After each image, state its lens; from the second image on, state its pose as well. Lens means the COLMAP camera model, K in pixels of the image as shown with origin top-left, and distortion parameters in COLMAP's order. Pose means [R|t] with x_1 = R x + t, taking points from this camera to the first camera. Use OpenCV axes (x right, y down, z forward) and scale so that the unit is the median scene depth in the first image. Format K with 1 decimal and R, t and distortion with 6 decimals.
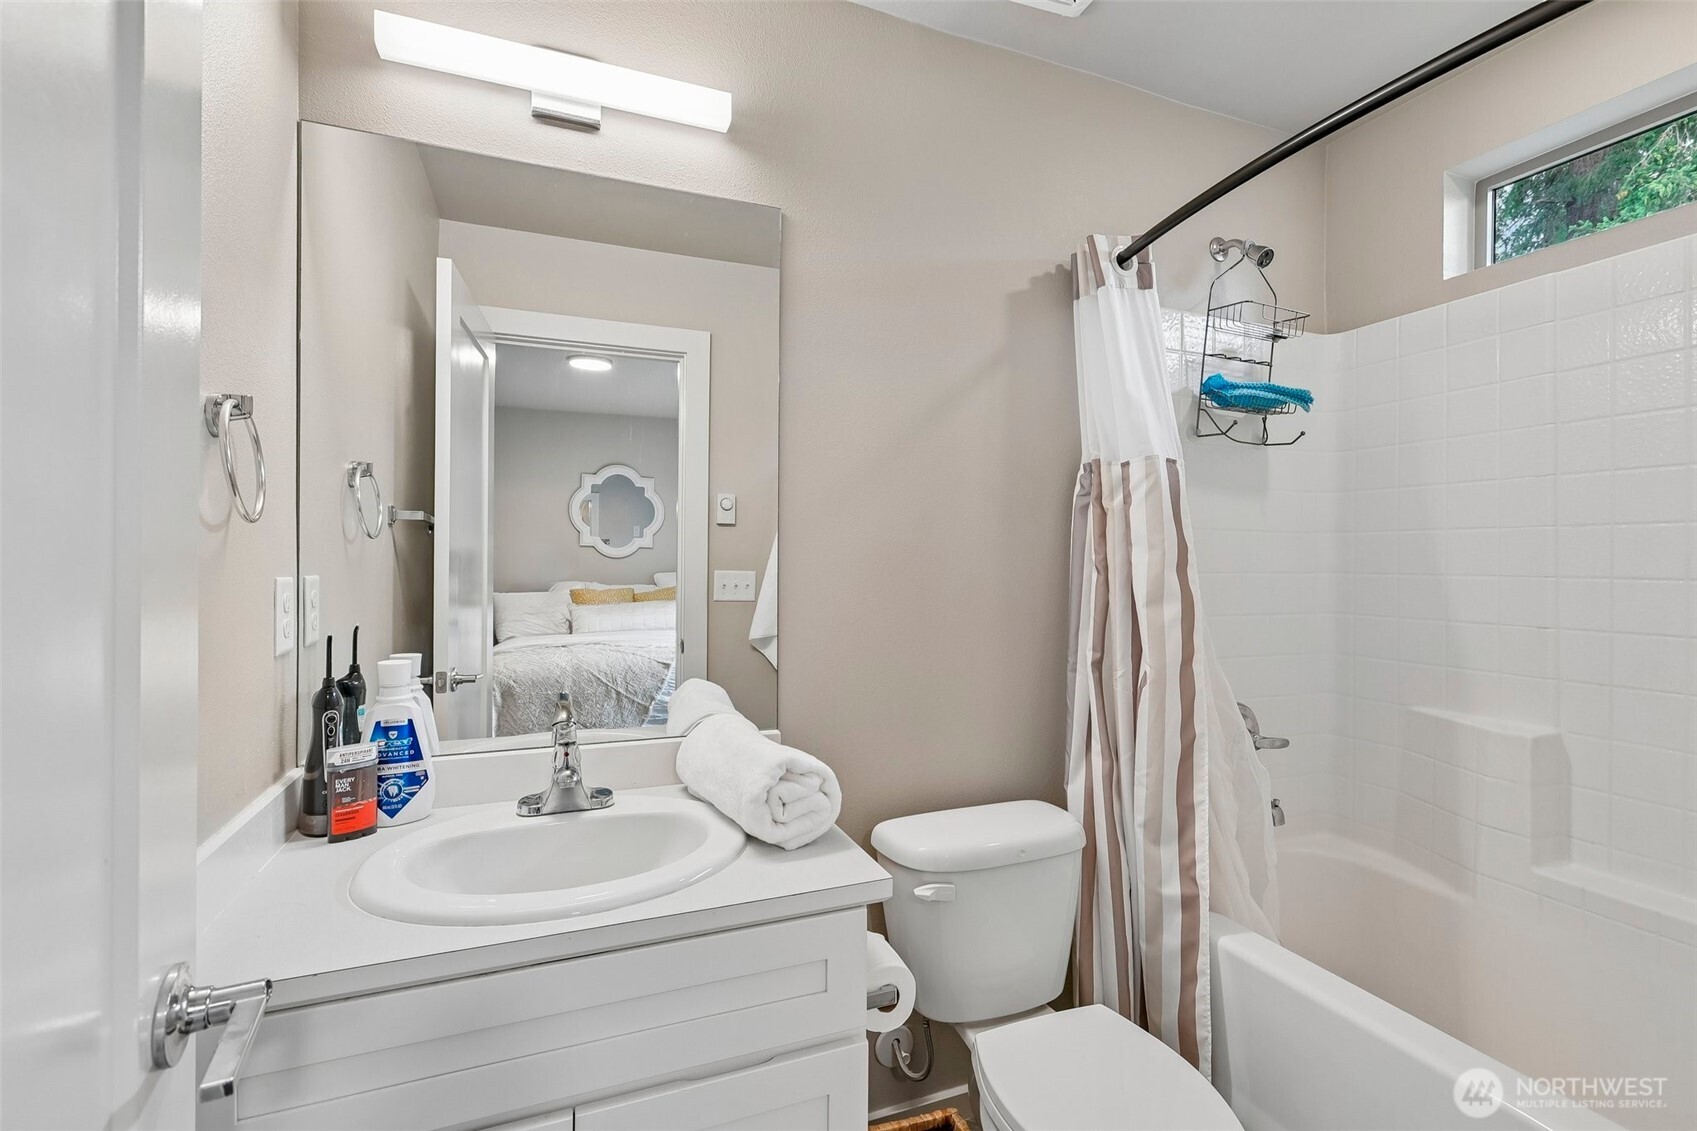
lens RADIAL K [[758.9, 0, 861.5], [0, 758.9, 568.8], [0, 0, 1]] dist [-0.000642, 0.000057]
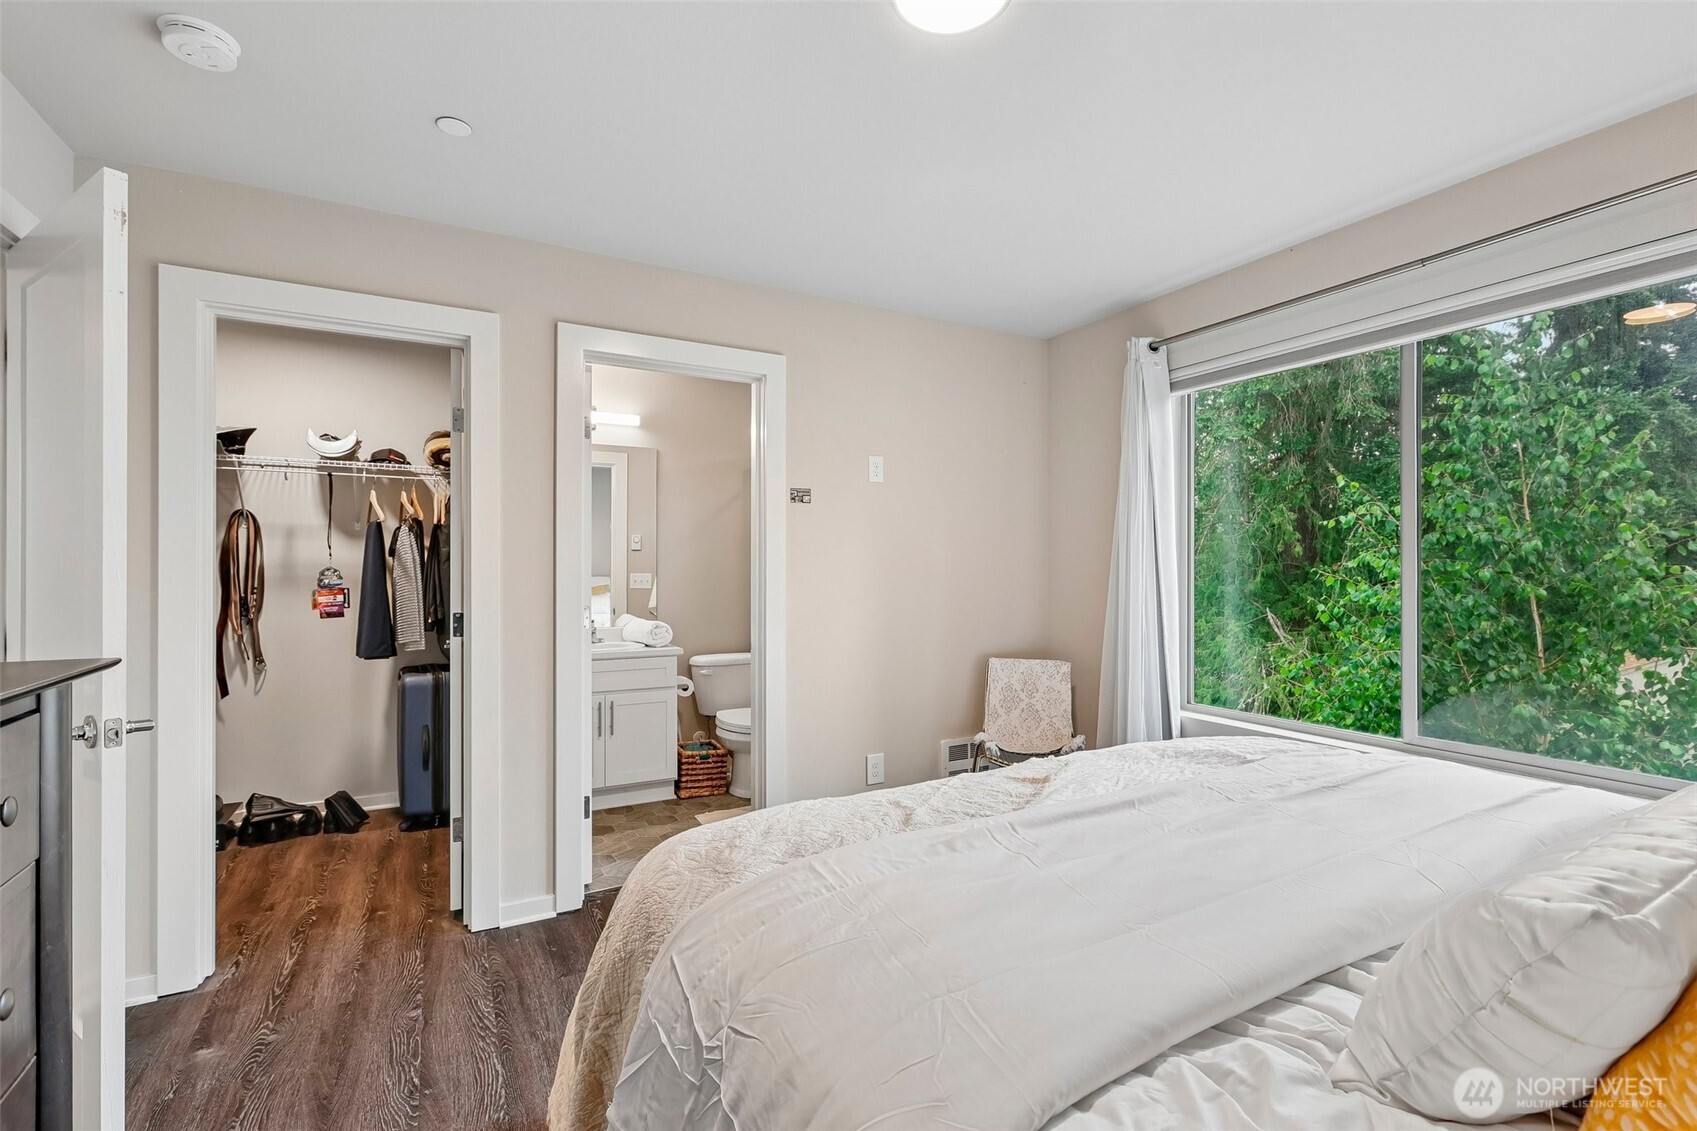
lens RADIAL K [[758.9, 0, 861.5], [0, 758.9, 568.8], [0, 0, 1]] dist [-0.000642, 0.000057]
pose [[0.990402, -0.000408, 0.138213, 0.345778], [-0.000046, 0.999995, 0.003282, -0.056593], [-0.138214, -0.003257, 0.990397, -2.636183]]
